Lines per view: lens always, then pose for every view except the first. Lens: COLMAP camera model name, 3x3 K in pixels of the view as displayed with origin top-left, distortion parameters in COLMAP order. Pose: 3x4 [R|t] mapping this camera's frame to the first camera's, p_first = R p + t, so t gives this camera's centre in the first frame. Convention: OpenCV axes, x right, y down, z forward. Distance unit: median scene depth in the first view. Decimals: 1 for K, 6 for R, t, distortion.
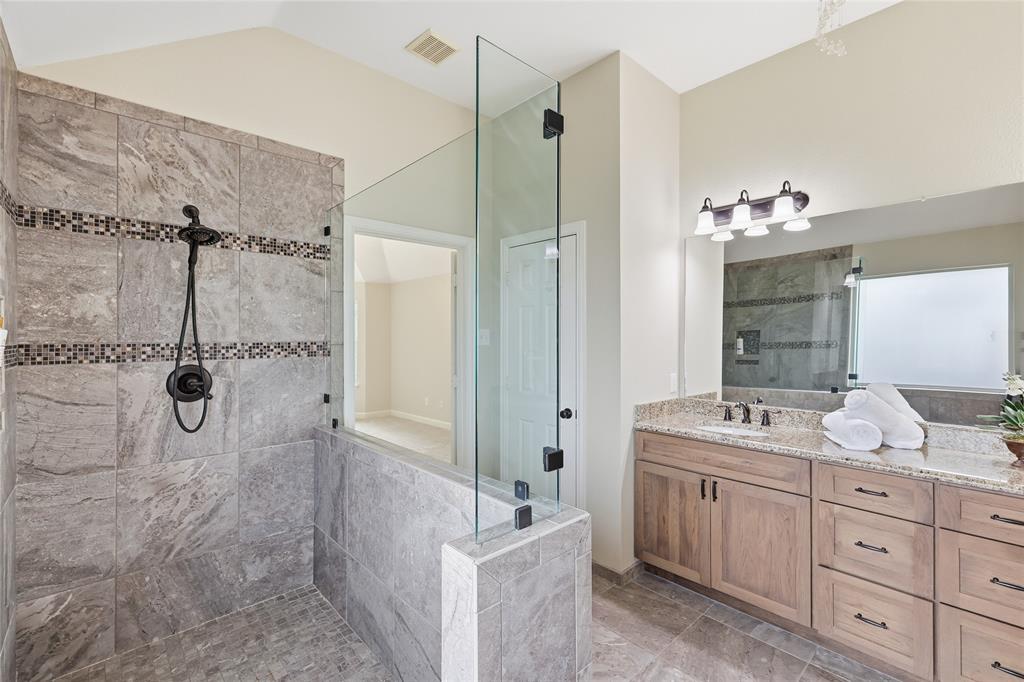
lens RADIAL K [[455.1, 0, 504.0], [0, 455.1, 329.4], [0, 0, 1]] dist [0.005516, 0.000644]
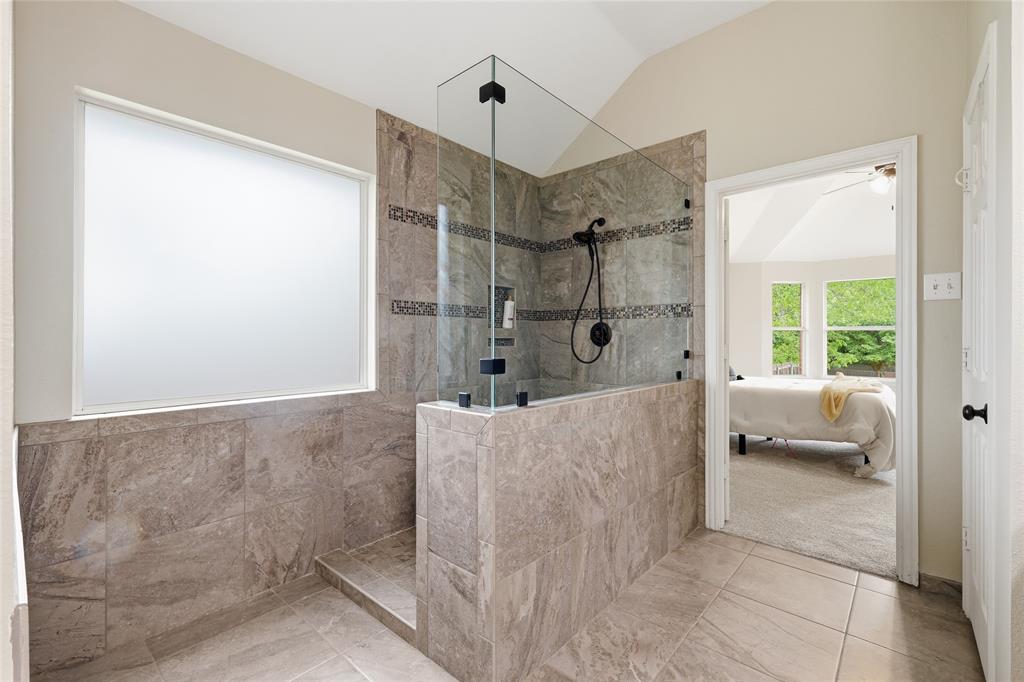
lens RADIAL K [[455.1, 0, 519.7], [0, 455.1, 332.4], [0, 0, 1]] dist [0.005516, 0.000644]
pose [[0.103088, -0.010216, -0.994620, 0.718905], [0.011603, 0.999892, -0.009067, 0.109754], [0.994605, -0.010606, 0.103195, 0.512020]]
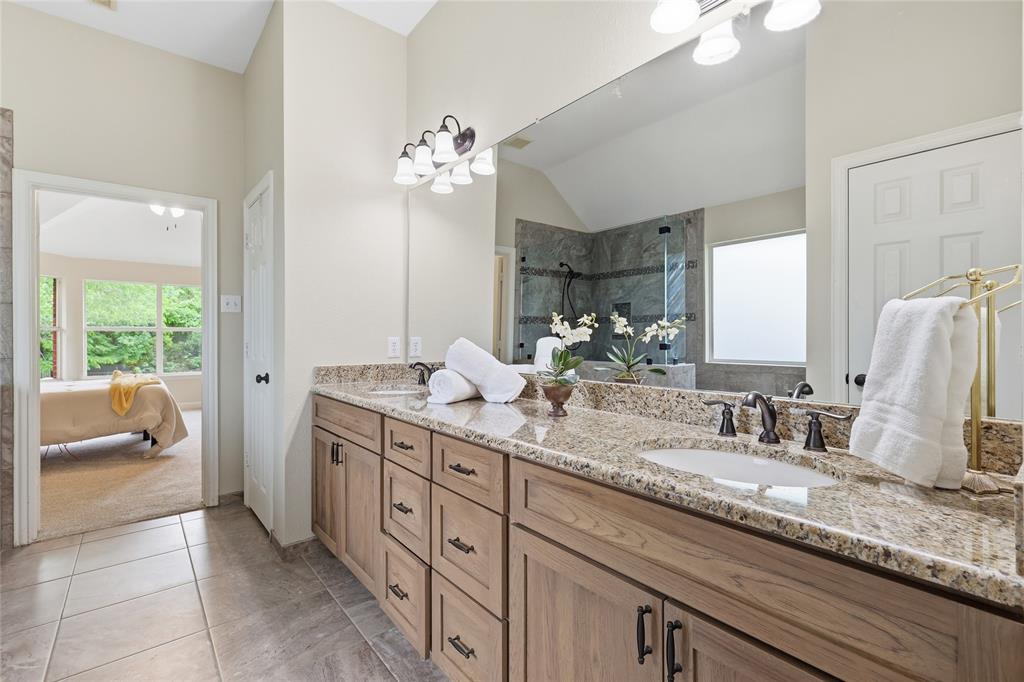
lens RADIAL K [[455.1, 0, 520.2], [0, 455.1, 337.0], [0, 0, 1]] dist [0.005516, 0.000644]
pose [[0.998584, -0.013580, -0.051441, 0.849138], [0.014839, 0.999598, 0.024172, 0.101910], [0.051092, -0.024901, 0.998383, 0.118033]]
